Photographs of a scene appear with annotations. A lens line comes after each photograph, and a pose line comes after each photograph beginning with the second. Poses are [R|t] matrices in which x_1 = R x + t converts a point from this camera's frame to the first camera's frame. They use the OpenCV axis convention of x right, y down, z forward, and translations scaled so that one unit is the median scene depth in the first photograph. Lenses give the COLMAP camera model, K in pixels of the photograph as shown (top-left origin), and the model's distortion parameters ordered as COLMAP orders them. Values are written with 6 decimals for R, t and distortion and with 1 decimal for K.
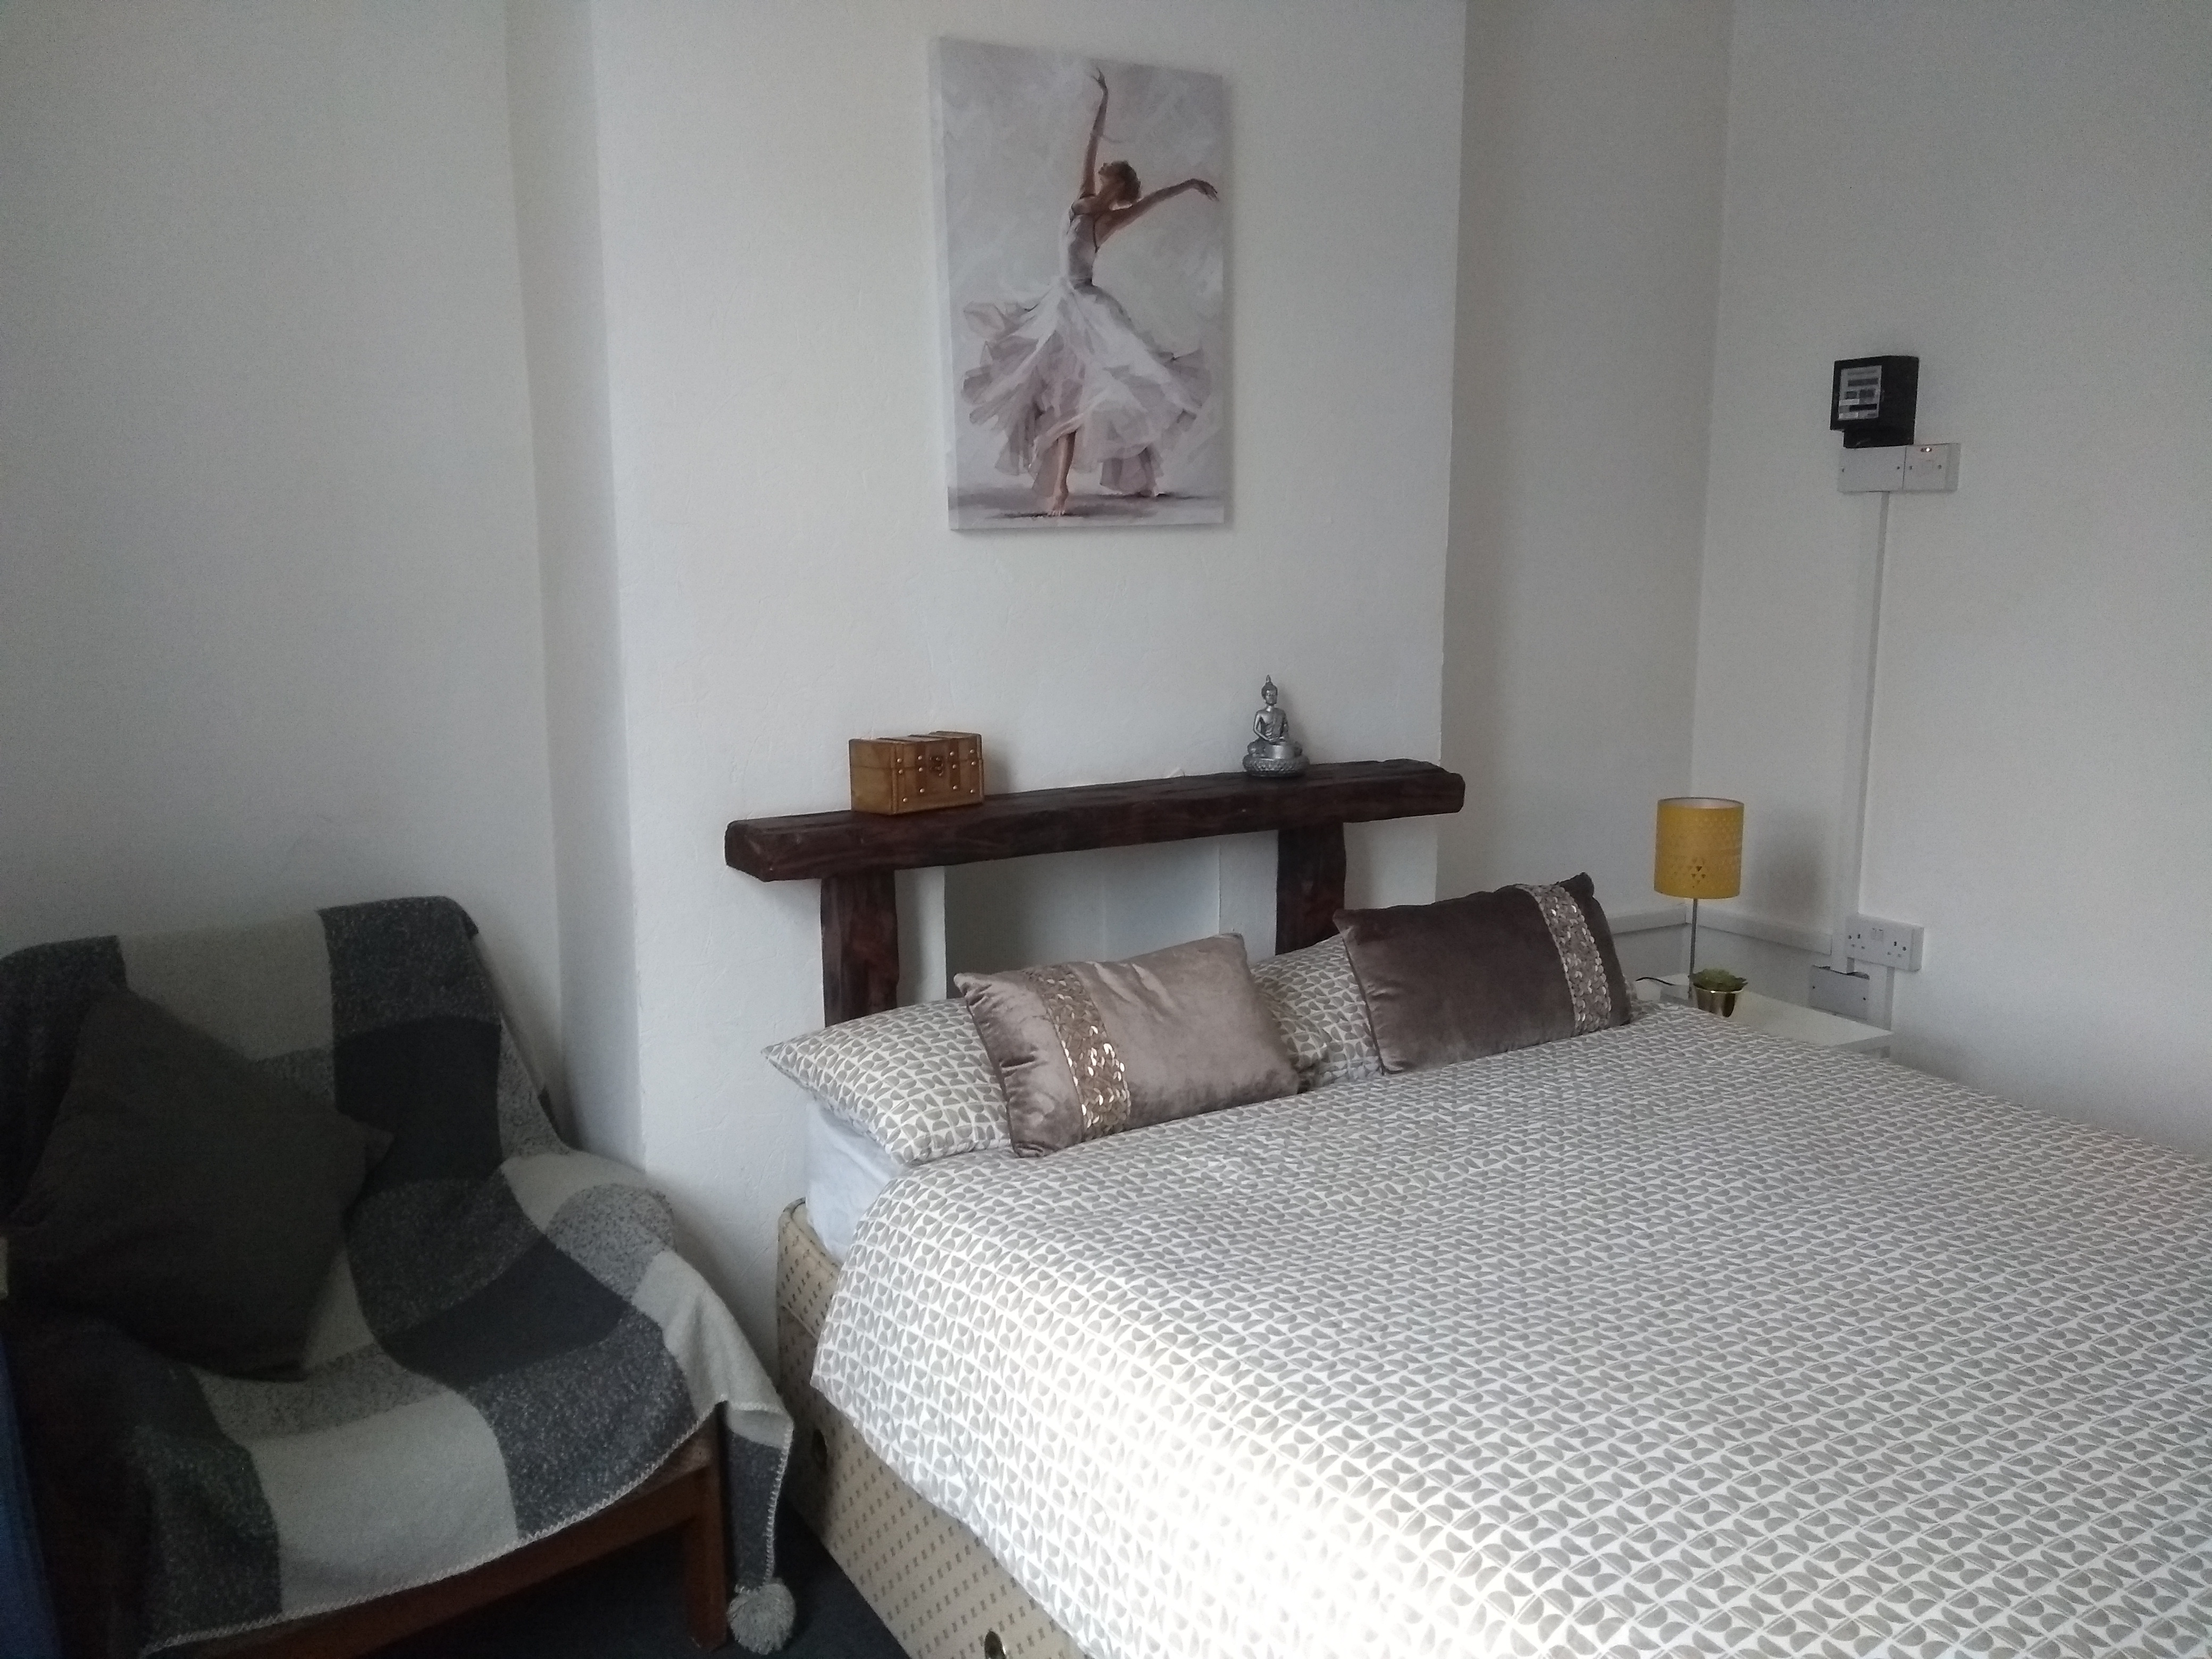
lens RADIAL K [[1605.2, 0, 1106.0], [0, 1605.2, 829.5], [0, 0, 1]] dist [0.006152, 0.001244]
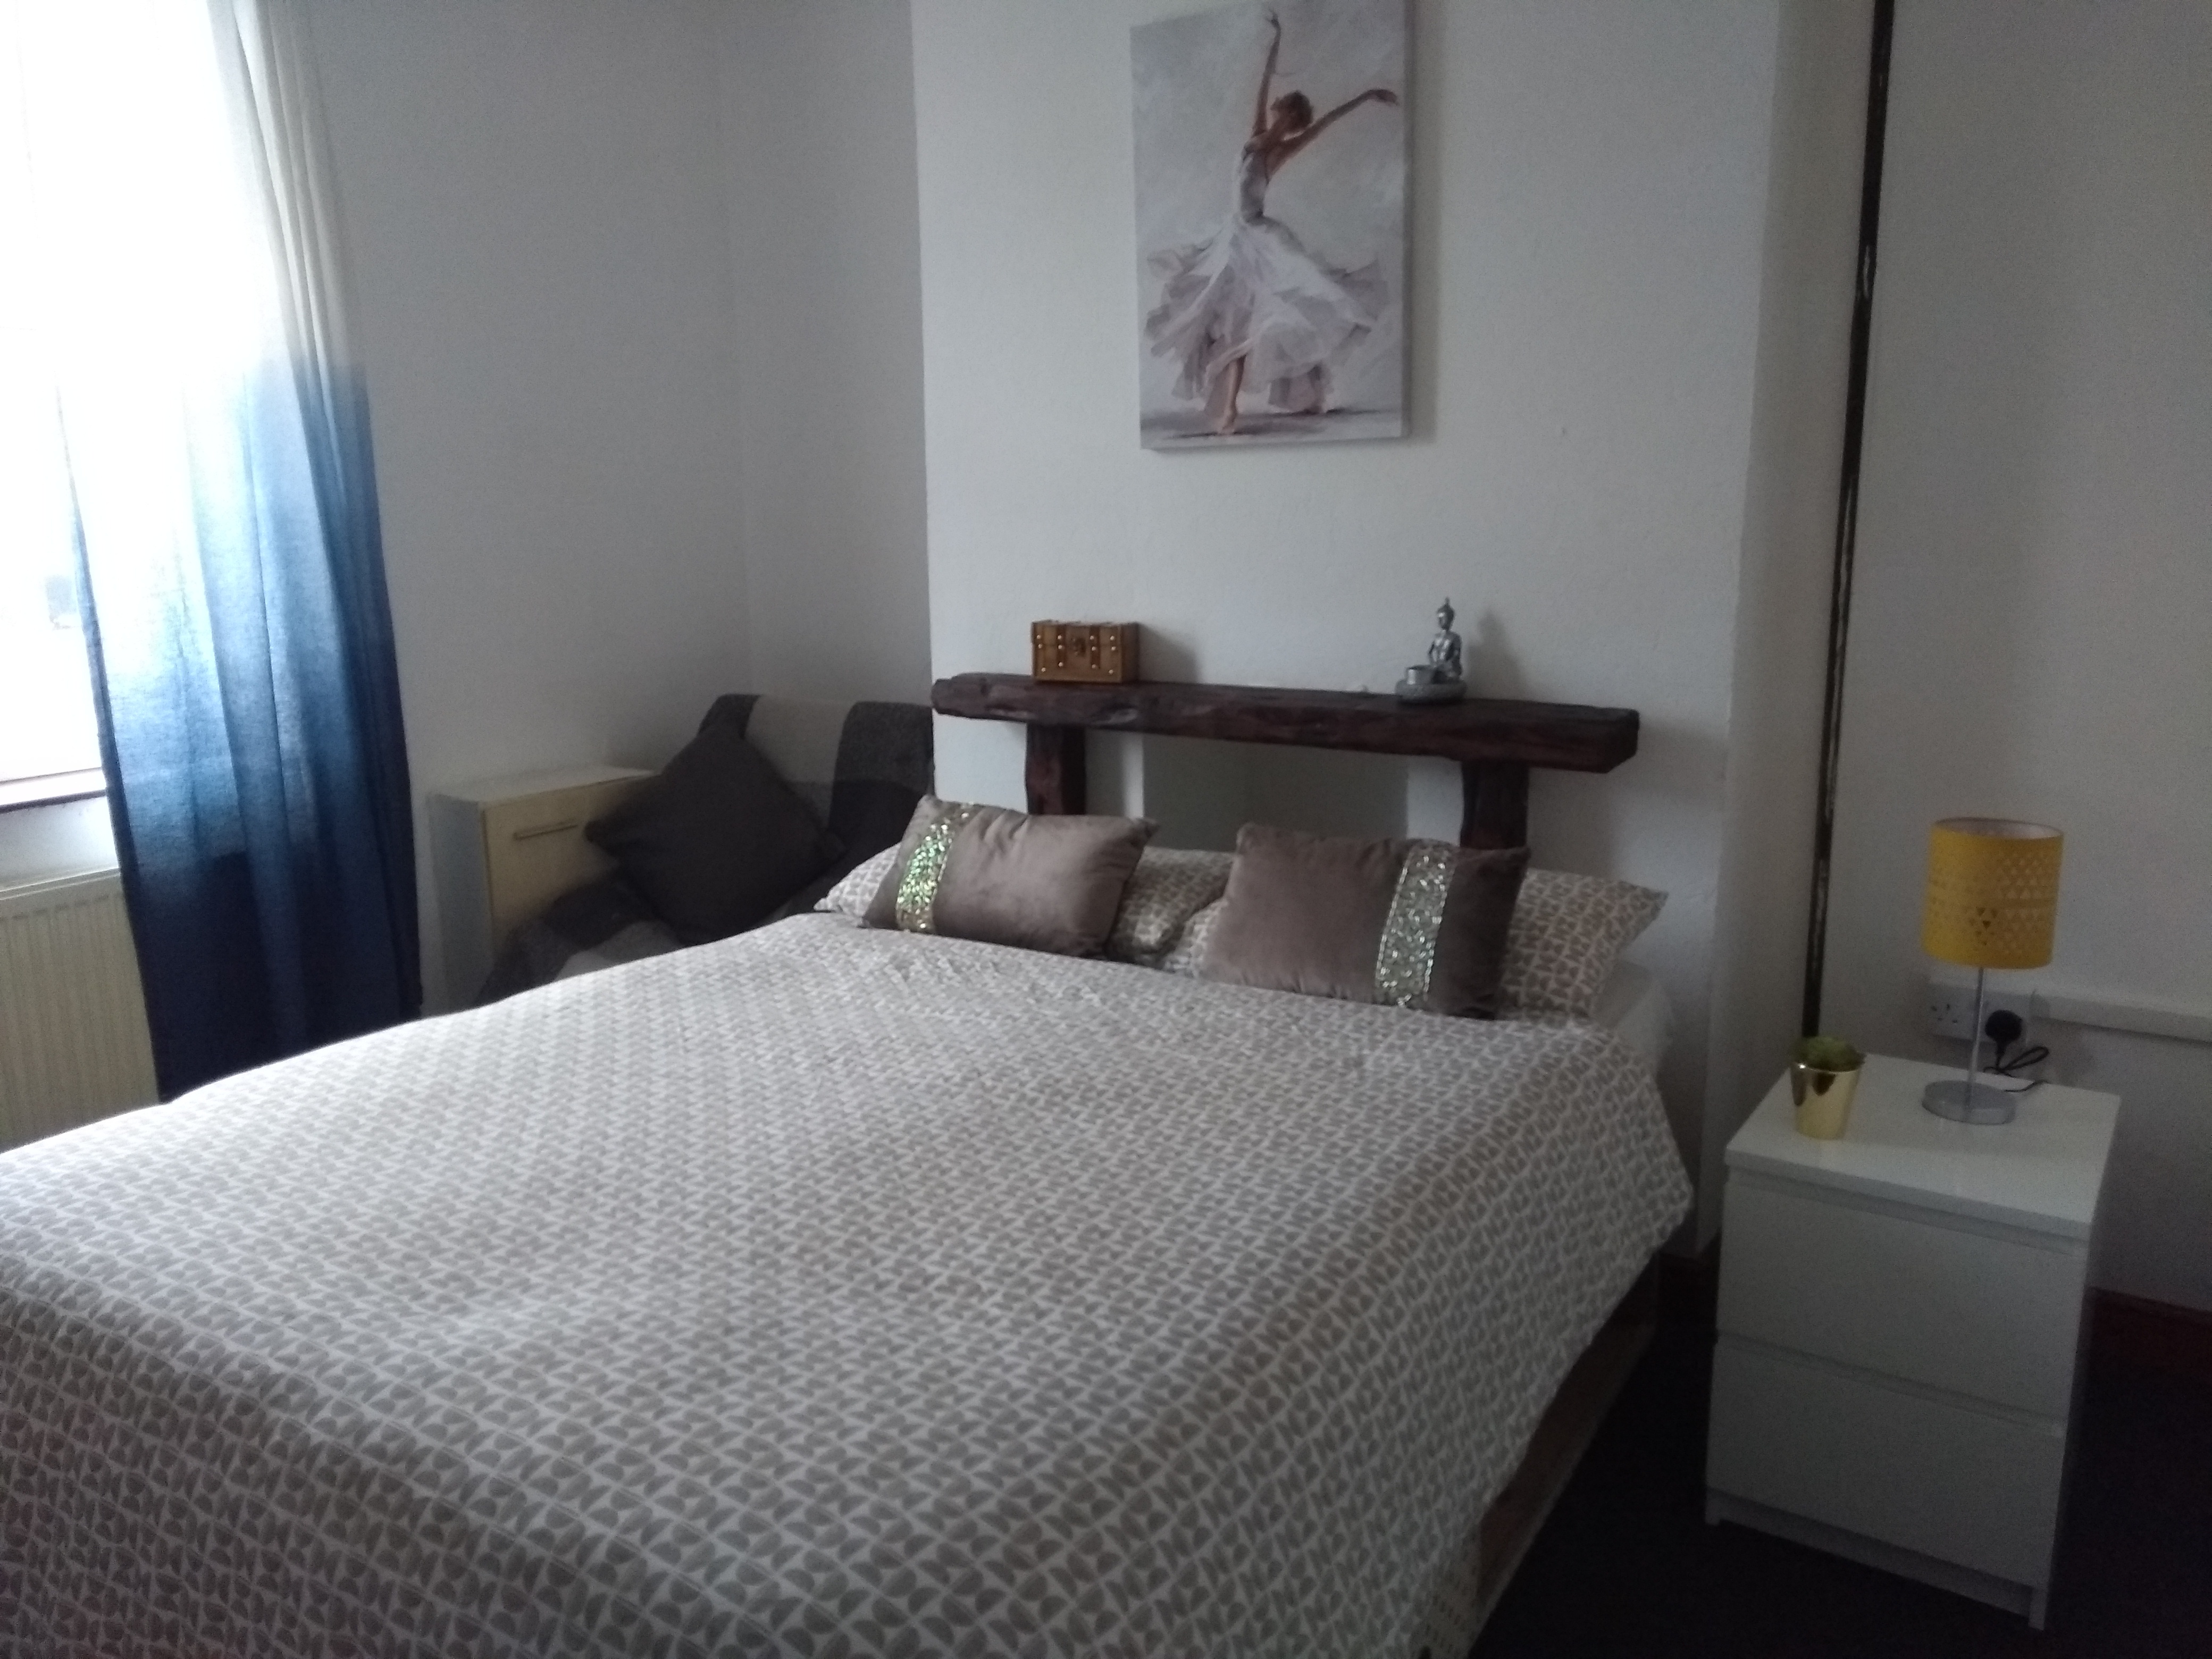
lens RADIAL K [[1605.2, 0, 1106.0], [0, 1605.2, 829.5], [0, 0, 1]] dist [0.006152, 0.001244]
pose [[0.520267, 0.174564, -0.835972, 0.898838], [-0.145700, 0.982678, 0.114522, -0.043520], [0.841483, 0.062219, 0.536689, 0.357810]]
